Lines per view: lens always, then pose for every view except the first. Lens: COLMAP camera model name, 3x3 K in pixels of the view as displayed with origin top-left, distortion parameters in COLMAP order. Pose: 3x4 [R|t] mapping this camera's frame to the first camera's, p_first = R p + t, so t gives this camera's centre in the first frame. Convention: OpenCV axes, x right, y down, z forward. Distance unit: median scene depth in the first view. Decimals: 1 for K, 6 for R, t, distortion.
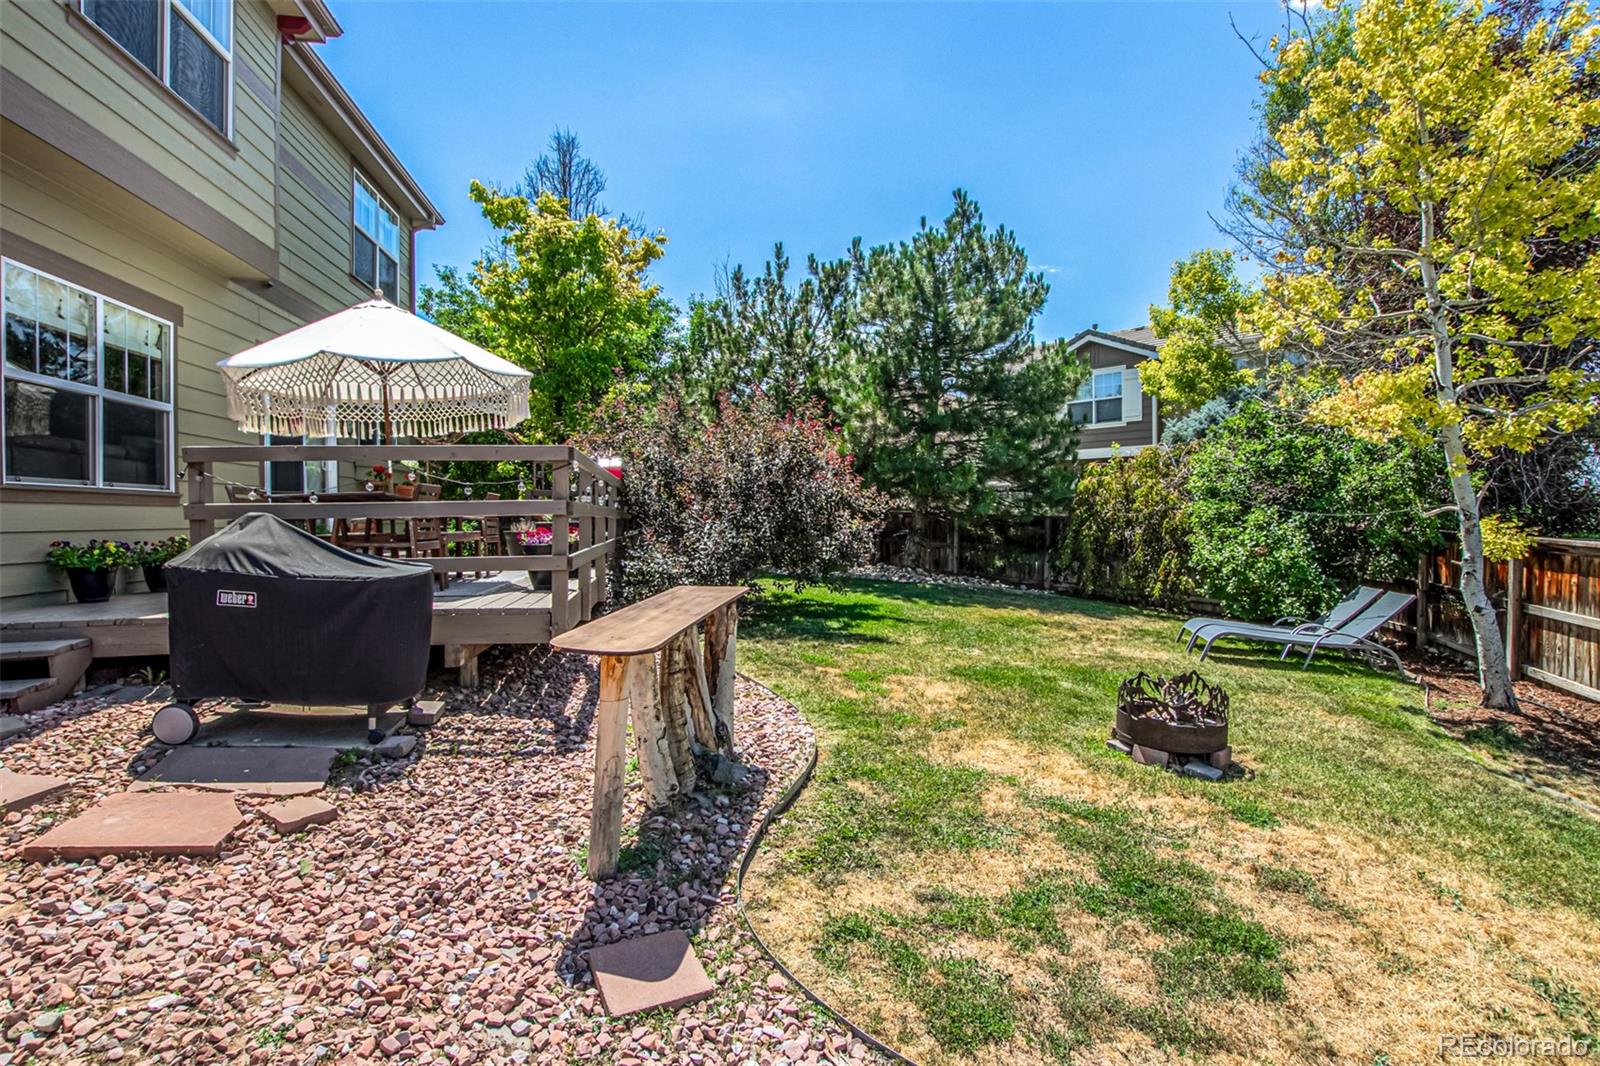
lens RADIAL K [[767.9, 0, 796.5], [0, 767.9, 518.3], [0, 0, 1]] dist [-0.021980, 0.001164]
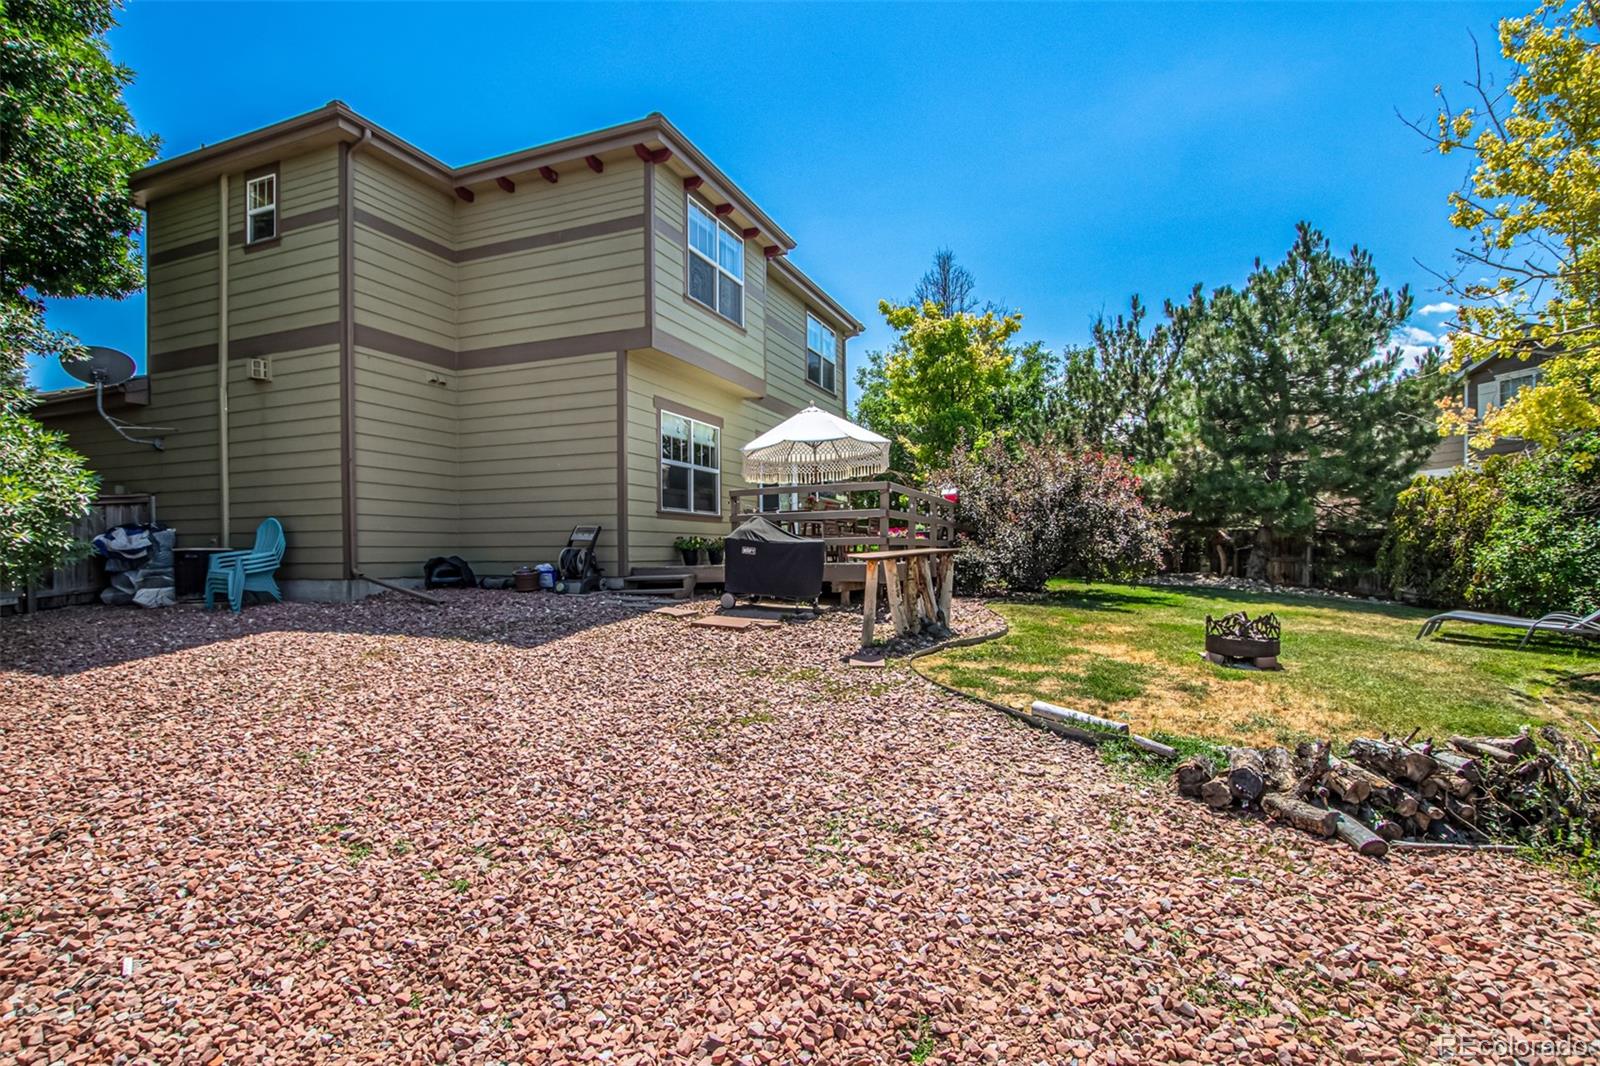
lens RADIAL K [[767.9, 0, 803.8], [0, 767.9, 541.9], [0, 0, 1]] dist [-0.021980, 0.001164]
pose [[0.849254, -0.007379, -0.527933, 0.287375], [-0.000837, 0.999882, -0.015323, 0.046317], [0.527984, 0.013455, 0.849148, -0.403236]]
